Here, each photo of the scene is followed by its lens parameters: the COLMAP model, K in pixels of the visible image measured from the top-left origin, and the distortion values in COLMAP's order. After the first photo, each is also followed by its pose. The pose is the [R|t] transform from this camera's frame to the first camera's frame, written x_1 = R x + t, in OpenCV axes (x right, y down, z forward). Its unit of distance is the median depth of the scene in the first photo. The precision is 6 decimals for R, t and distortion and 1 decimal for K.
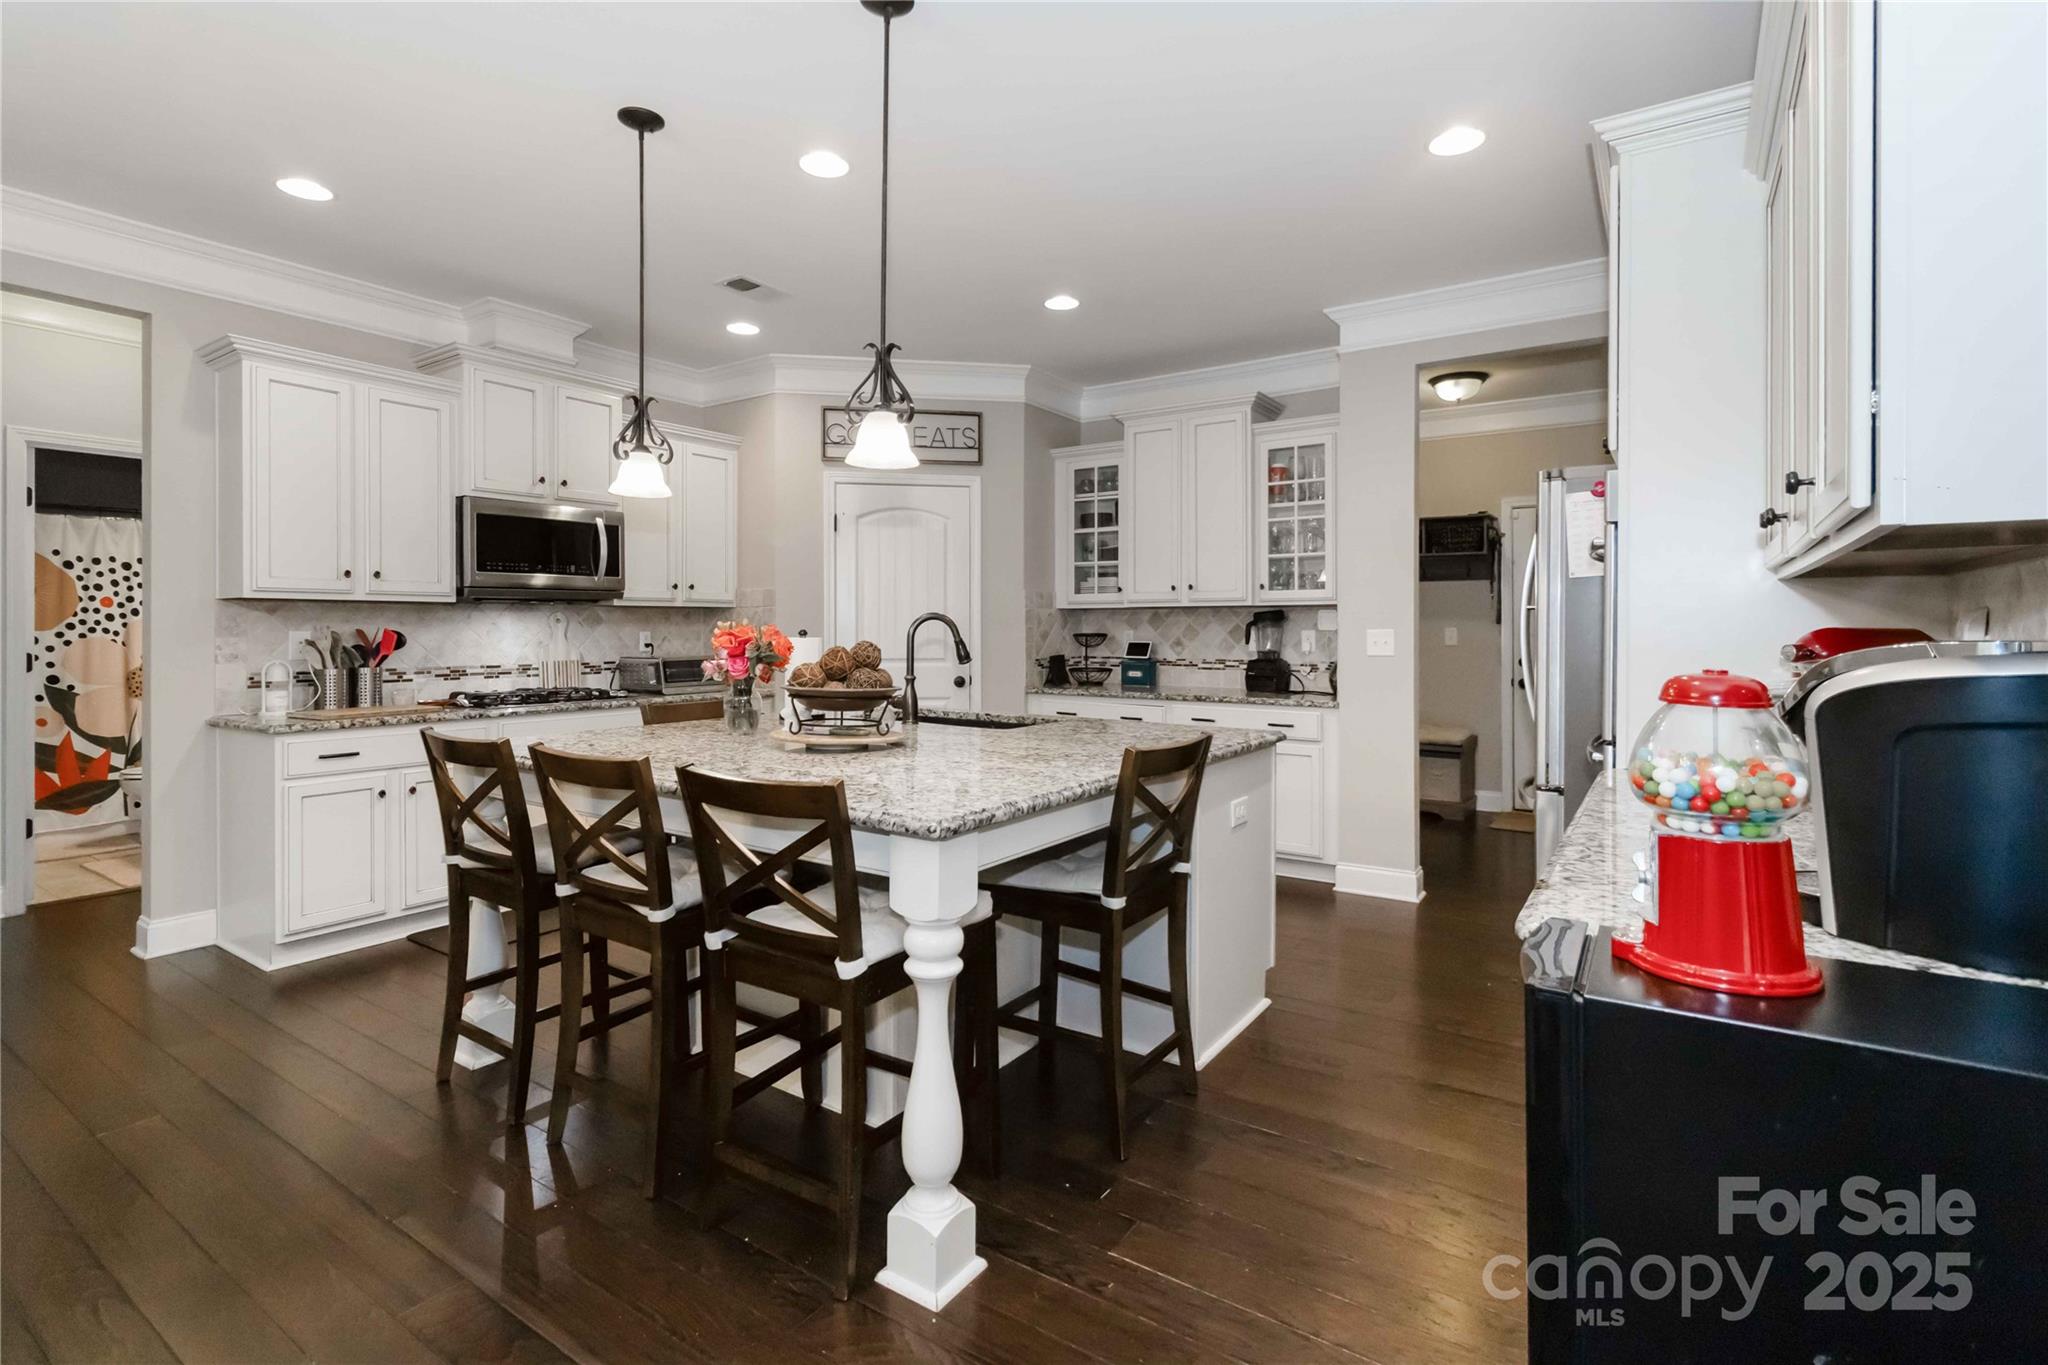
lens RADIAL K [[963.8, 0, 1023.8], [0, 963.8, 620.2], [0, 0, 1]] dist [0.003233, -0.000086]
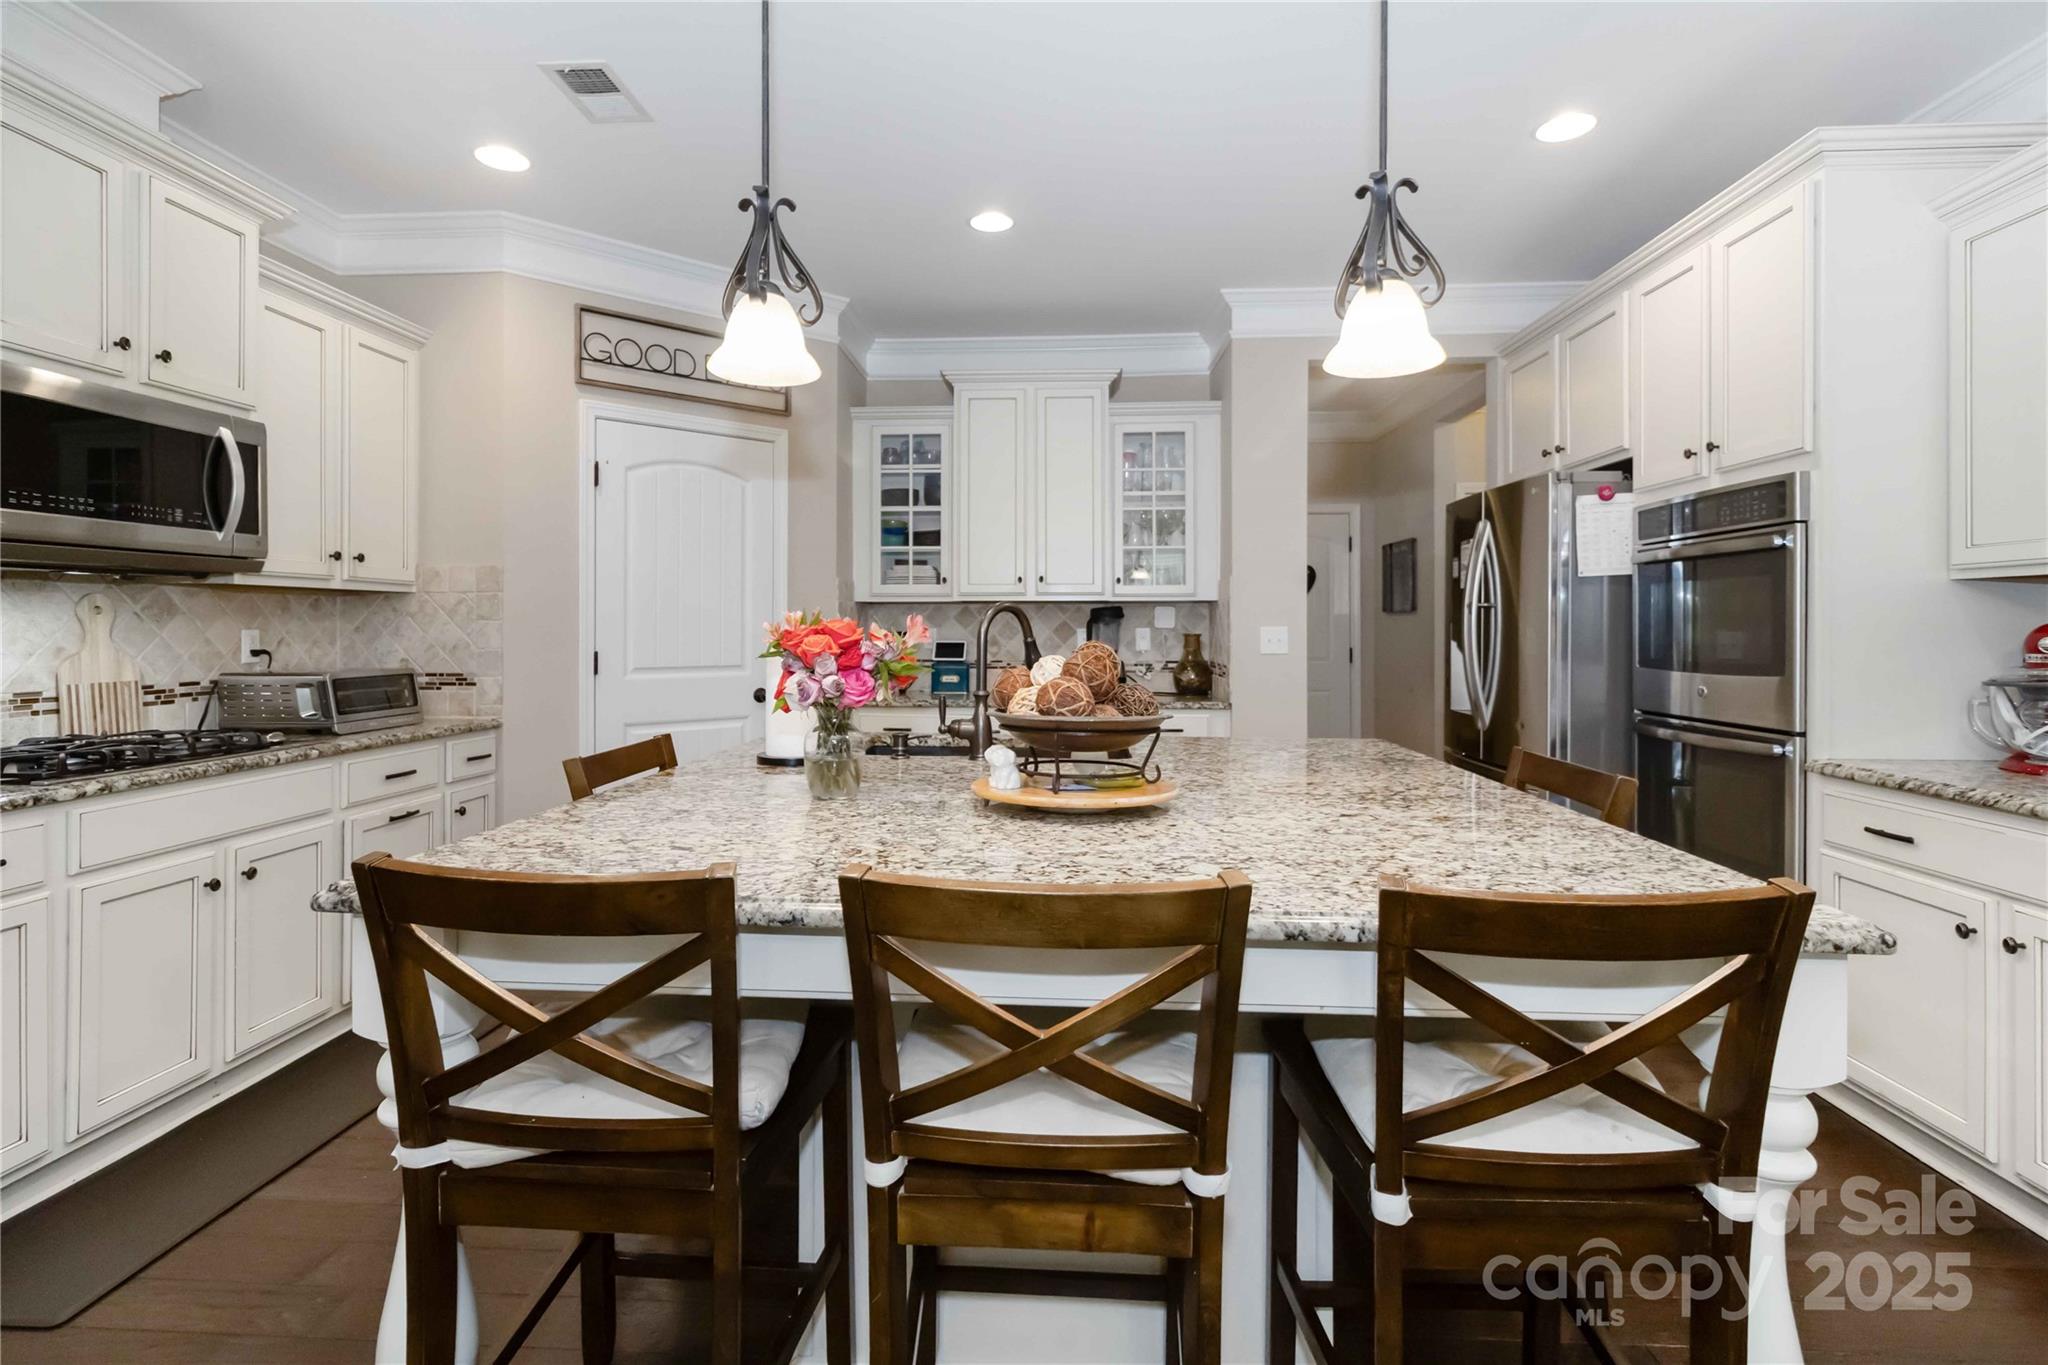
lens RADIAL K [[960.4, 0, 1019.9], [0, 960.4, 622.2], [0, 0, 1]] dist [0.001563, 0.000150]
pose [[0.860289, 0.003344, 0.509796, -0.291220], [-0.004423, 0.999990, 0.000904, 0.004376], [-0.509787, -0.003032, 0.860295, 0.248993]]
